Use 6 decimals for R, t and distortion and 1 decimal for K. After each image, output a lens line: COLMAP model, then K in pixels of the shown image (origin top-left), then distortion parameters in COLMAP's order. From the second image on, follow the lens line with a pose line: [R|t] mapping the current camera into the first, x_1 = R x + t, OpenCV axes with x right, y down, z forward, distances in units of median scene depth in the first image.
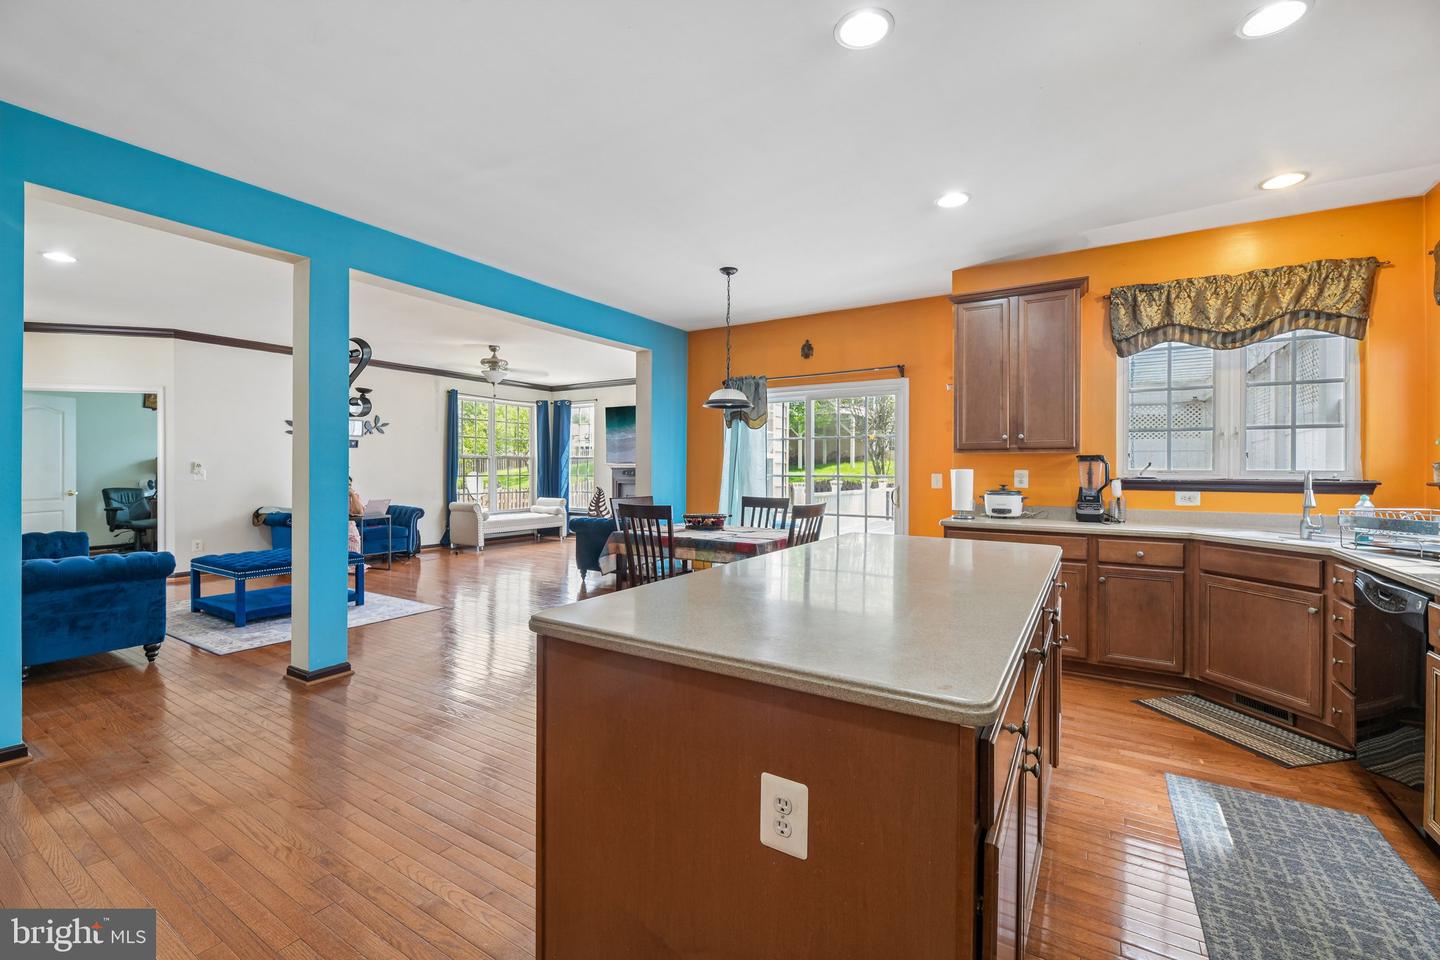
lens RADIAL K [[600.7, 0, 718.4], [0, 600.7, 471.7], [0, 0, 1]] dist [-0.000190, -0.000005]
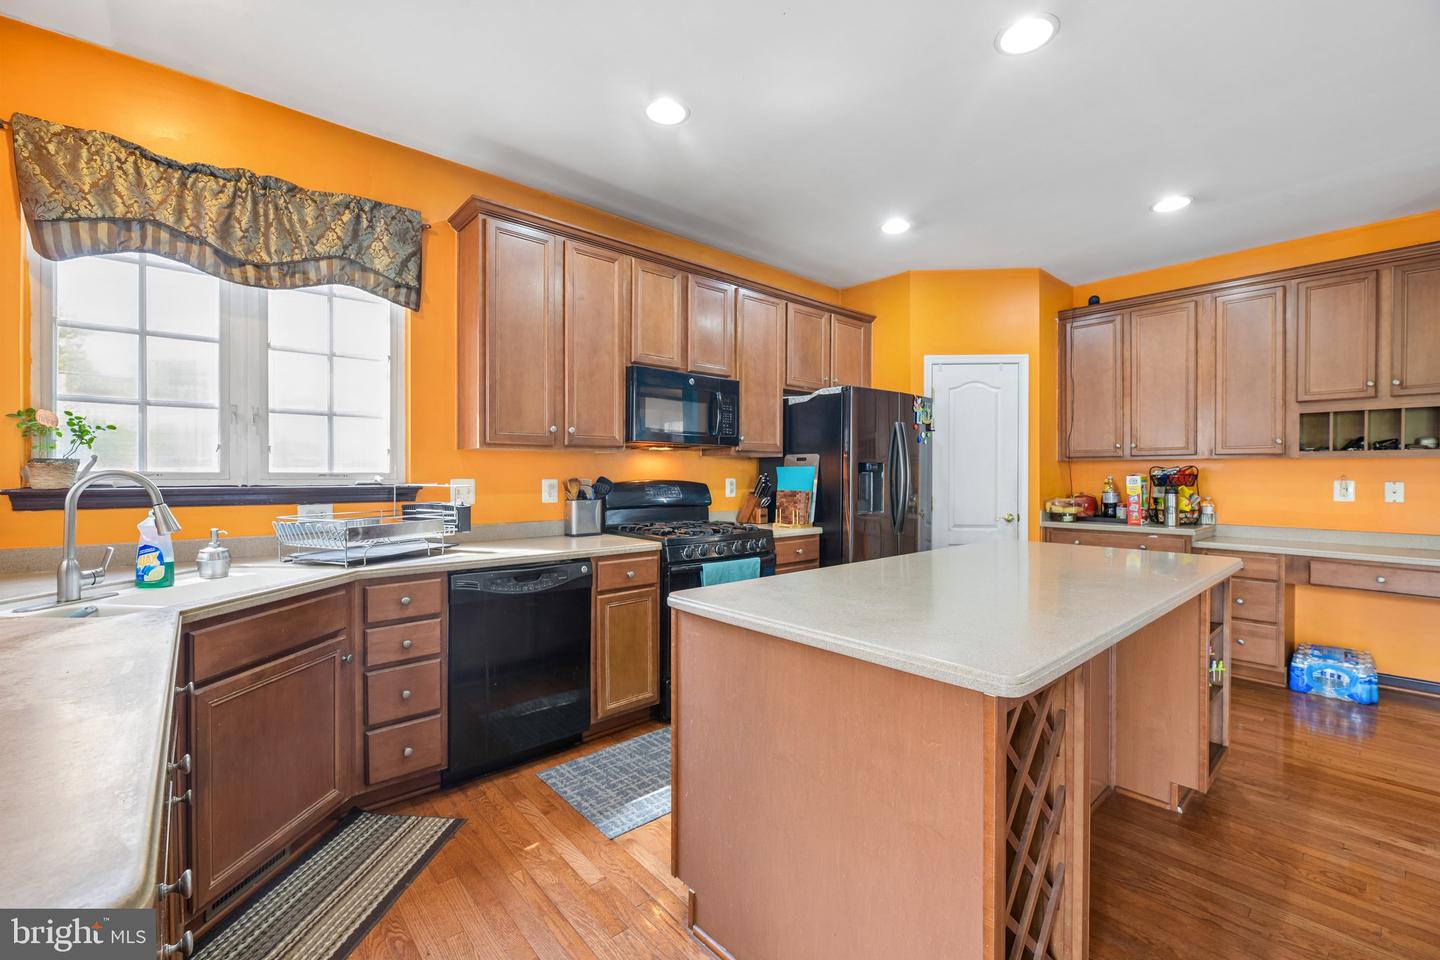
lens RADIAL K [[600.7, 0, 719.1], [0, 600.7, 472.2], [0, 0, 1]] dist [-0.000190, -0.000005]
pose [[-0.955646, -0.004150, 0.294489, 0.335496], [-0.002659, 0.999982, 0.005465, -0.008459], [-0.294506, 0.004439, -0.955639, 1.633558]]
